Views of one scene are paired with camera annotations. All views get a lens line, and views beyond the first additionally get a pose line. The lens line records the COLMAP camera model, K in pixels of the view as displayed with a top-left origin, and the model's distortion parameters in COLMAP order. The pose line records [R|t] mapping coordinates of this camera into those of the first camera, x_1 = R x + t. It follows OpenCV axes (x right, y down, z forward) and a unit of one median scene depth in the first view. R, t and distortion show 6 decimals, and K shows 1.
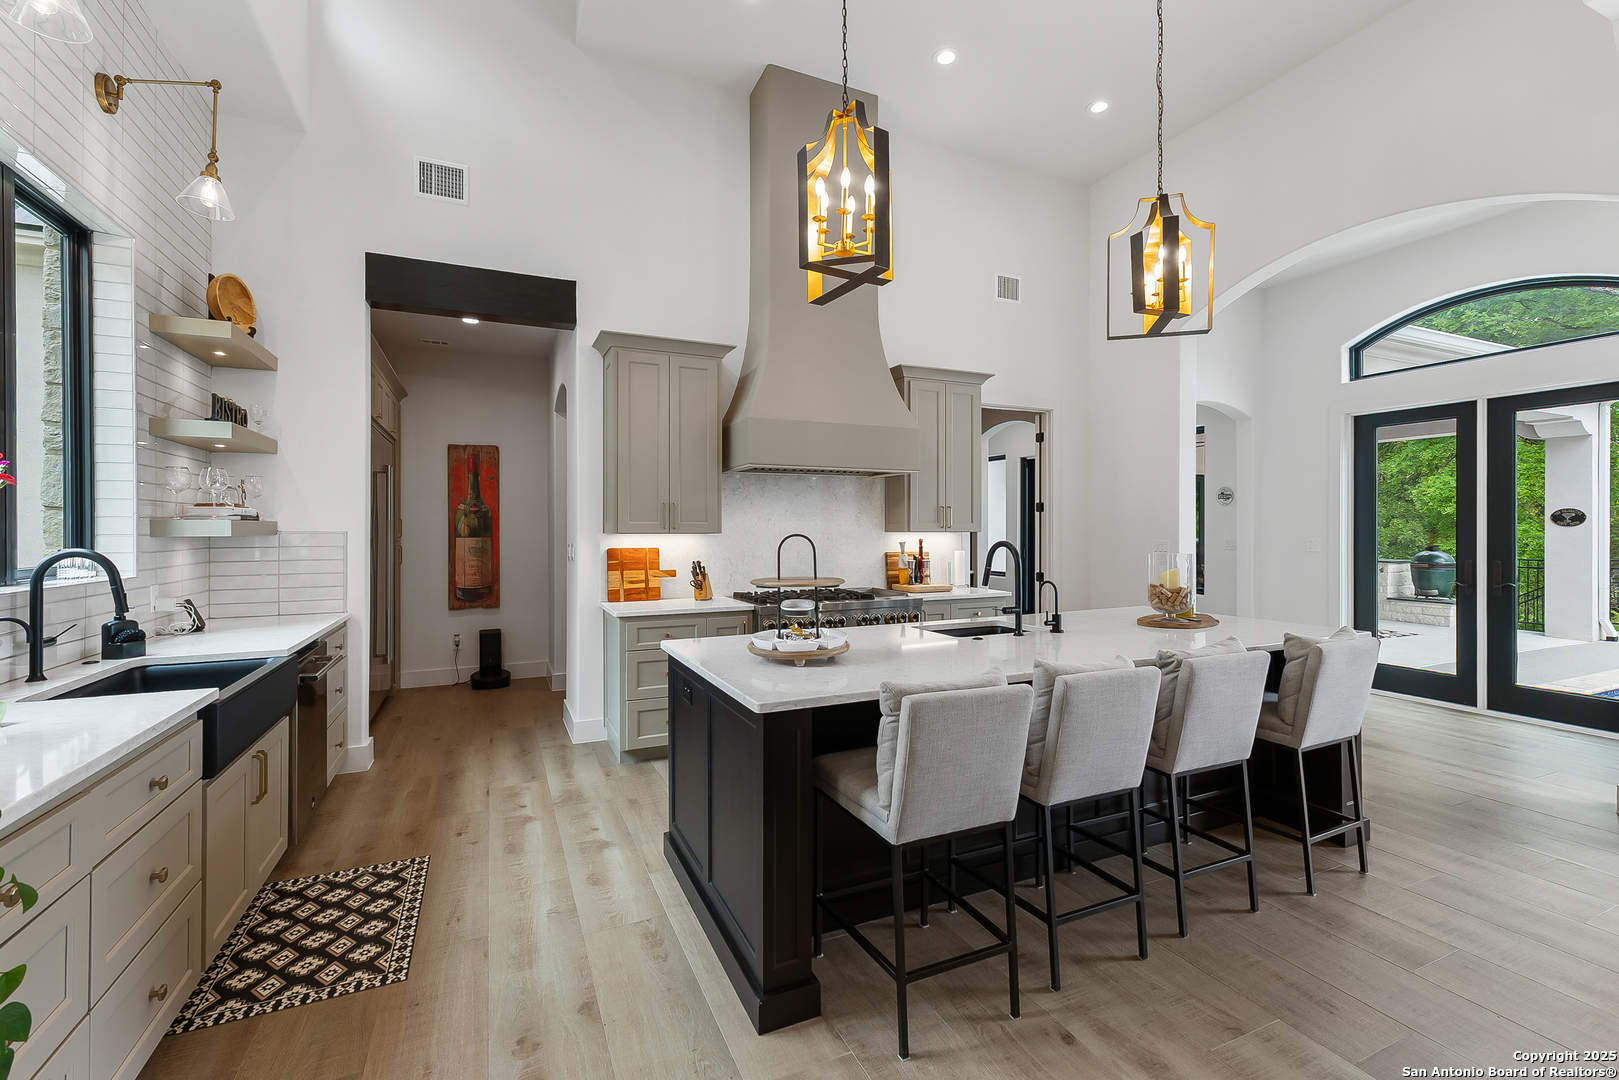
lens RADIAL K [[692.2, 0, 804.4], [0, 692.2, 529.8], [0, 0, 1]] dist [0.009522, 0.000236]
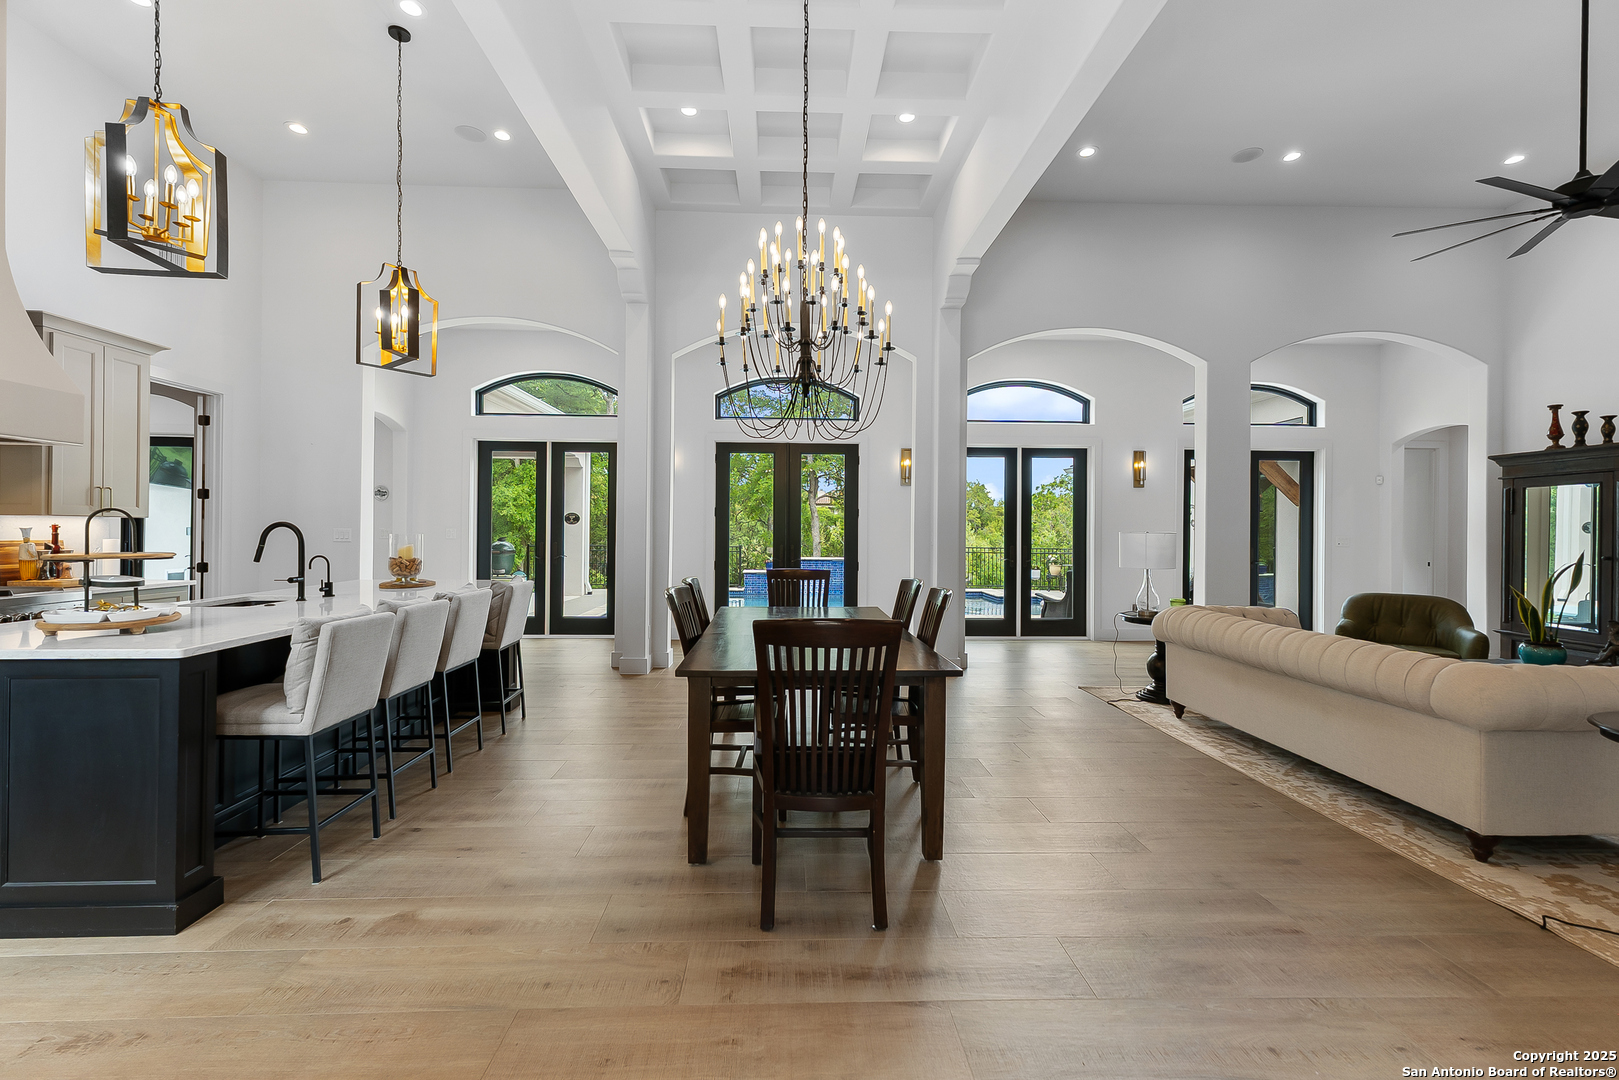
lens RADIAL K [[692.2, 0, 804.4], [0, 692.2, 529.8], [0, 0, 1]] dist [0.009522, 0.000236]
pose [[0.384307, 0.006721, 0.923181, -0.364683], [-0.008876, 0.999954, -0.003585, 0.020819], [-0.923163, -0.006816, 0.384349, -0.205093]]
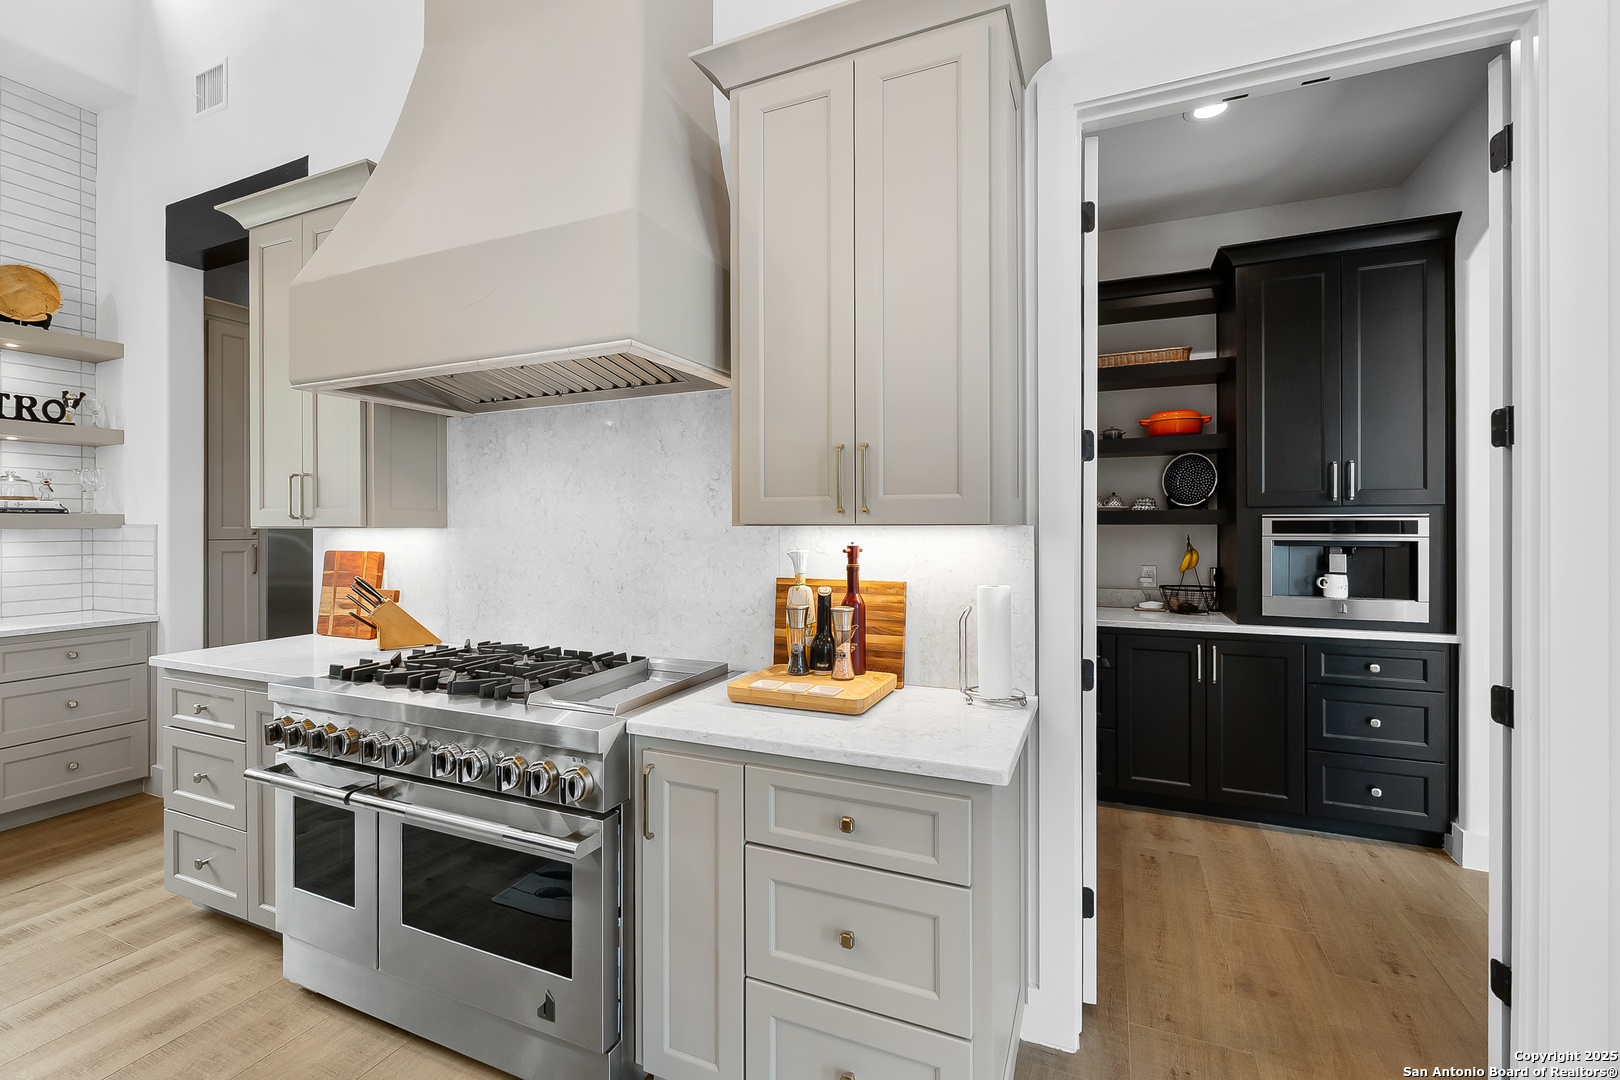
lens RADIAL K [[697.1, 0, 801.1], [0, 697.1, 526.1], [0, 0, 1]] dist [-0.000120, -0.000070]
pose [[0.668231, 0.000598, -0.743954, 0.580543], [0.002848, 0.999990, 0.003363, 0.003703], [0.743948, -0.004366, 0.668223, 1.049324]]
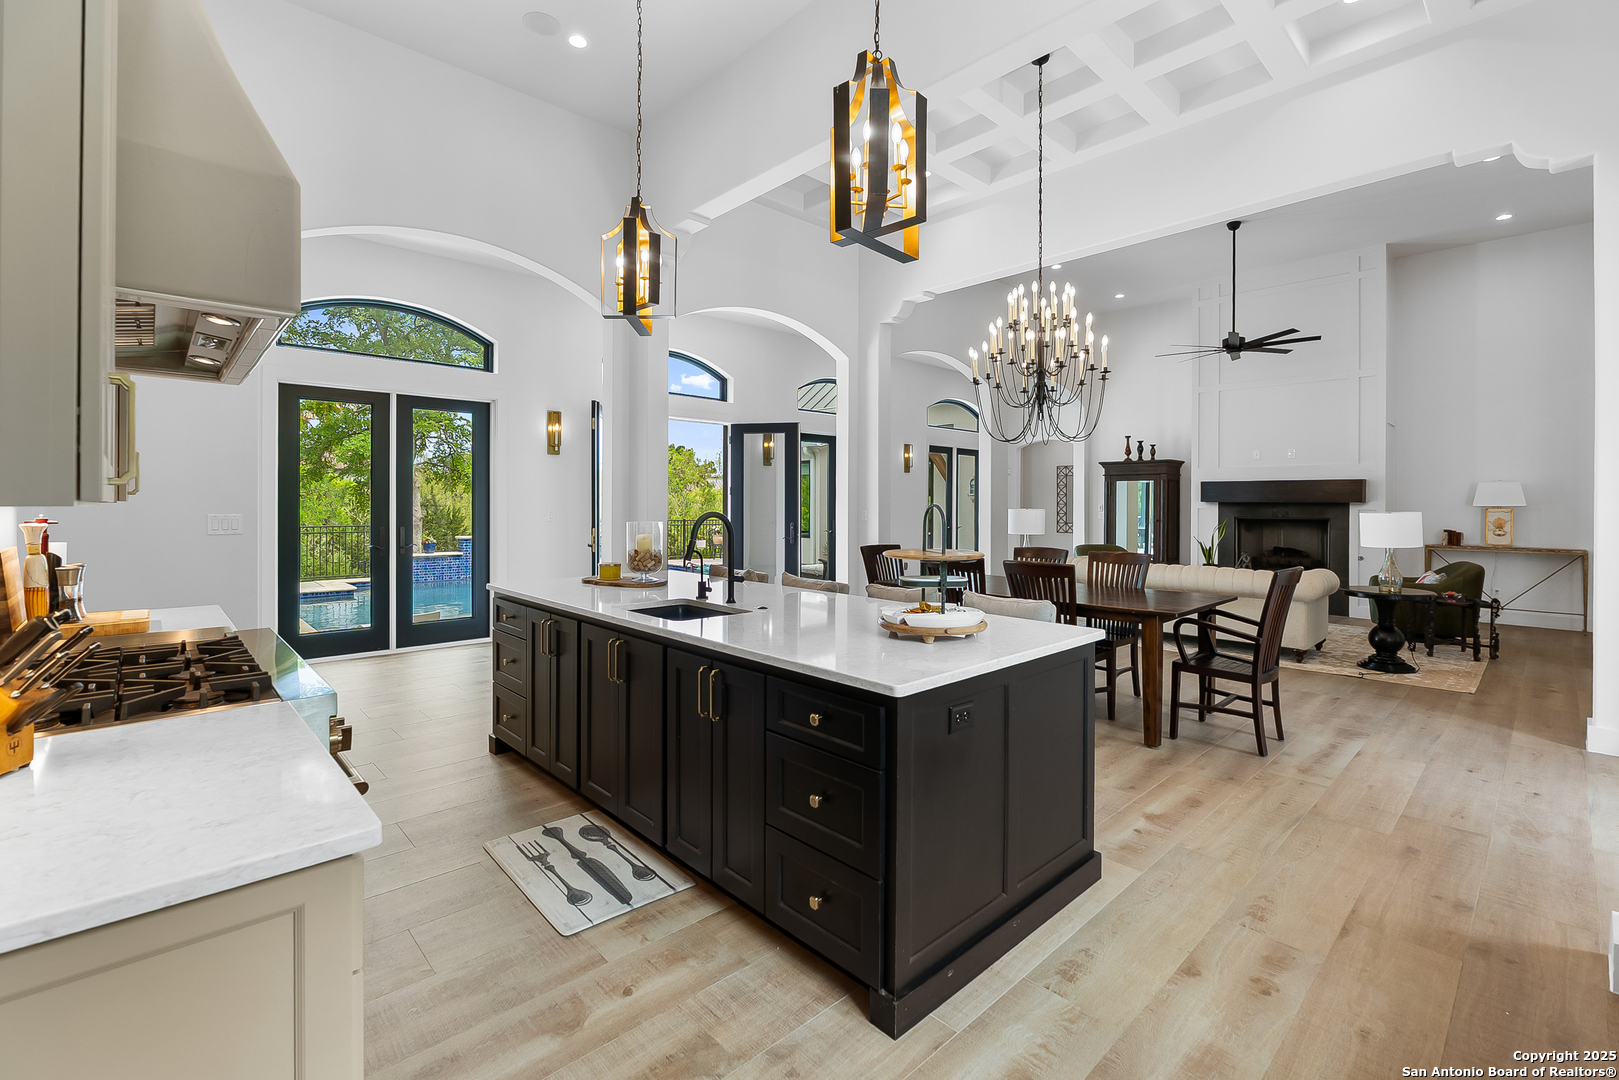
lens RADIAL K [[709.7, 0, 809.1], [0, 709.7, 517.7], [0, 0, 1]] dist [-0.001858, -0.000028]
pose [[-0.321662, -0.019104, 0.946662, -0.570749], [-0.003970, 0.999815, 0.018828, 0.002479], [-0.946846, 0.002298, -0.321678, 0.963464]]
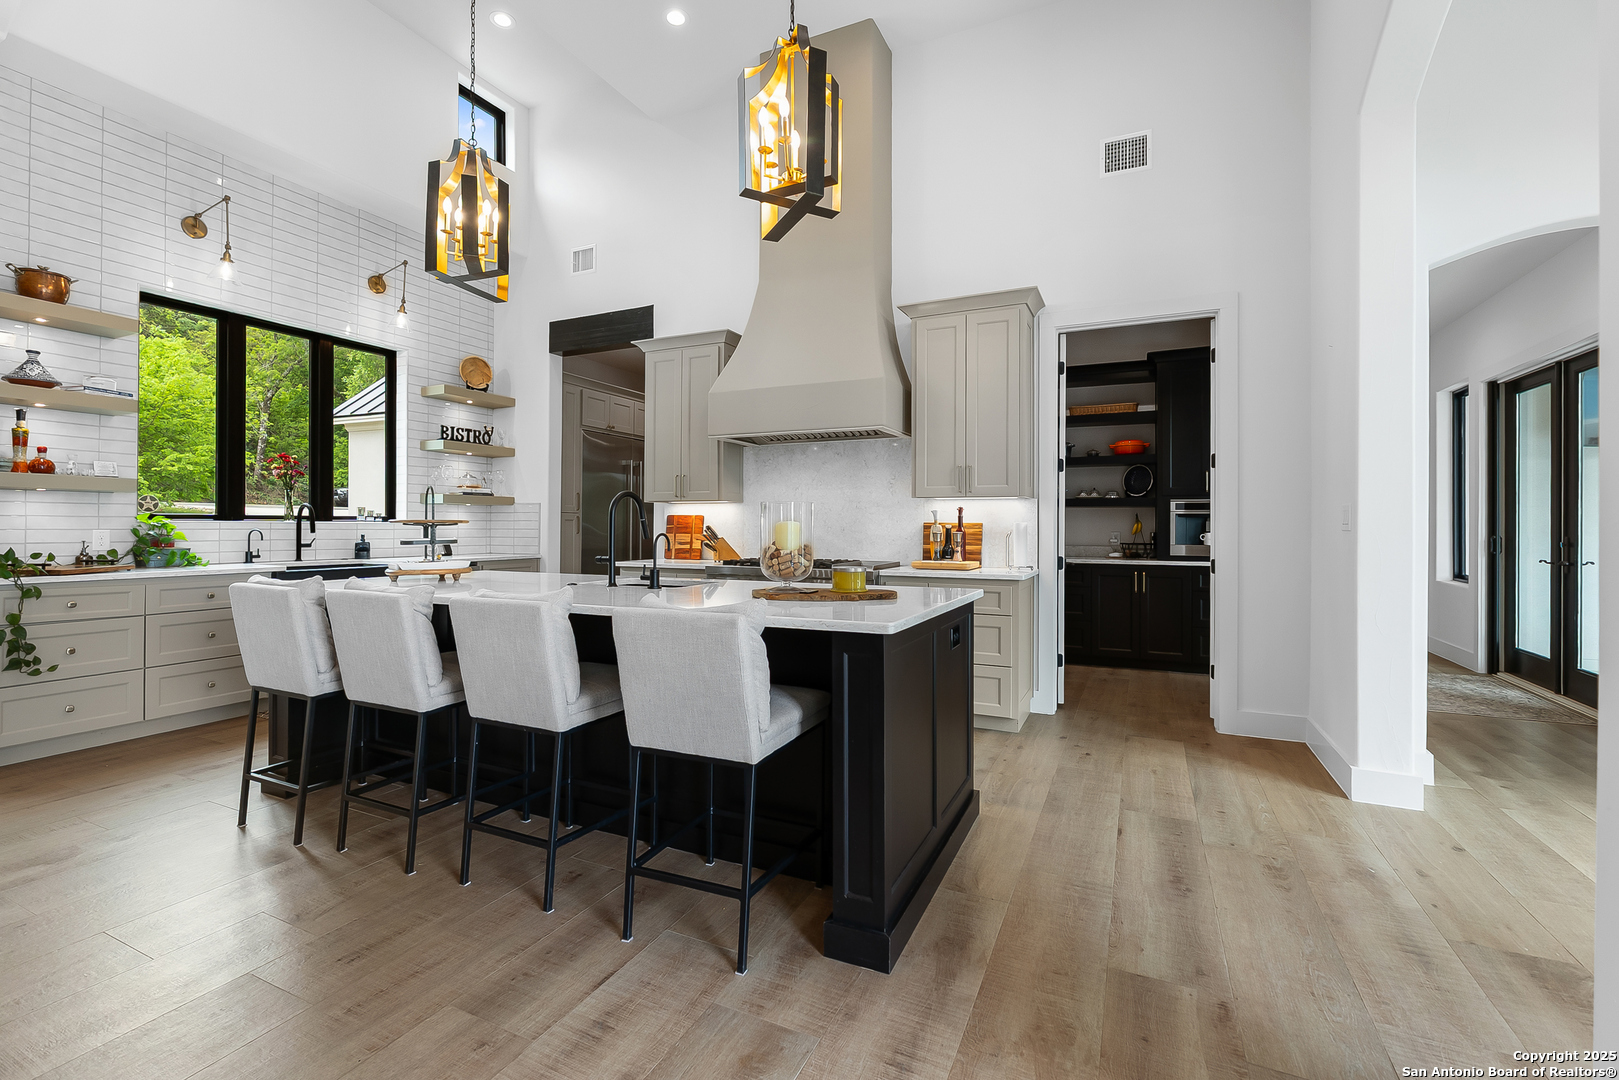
lens RADIAL K [[709.7, 0, 809.1], [0, 709.7, 517.7], [0, 0, 1]] dist [-0.001858, -0.000028]
pose [[0.647984, -0.004409, -0.761642, 0.980281], [-0.004502, 0.999944, -0.009618, 0.049772], [0.761641, 0.009661, 0.647927, 0.440922]]
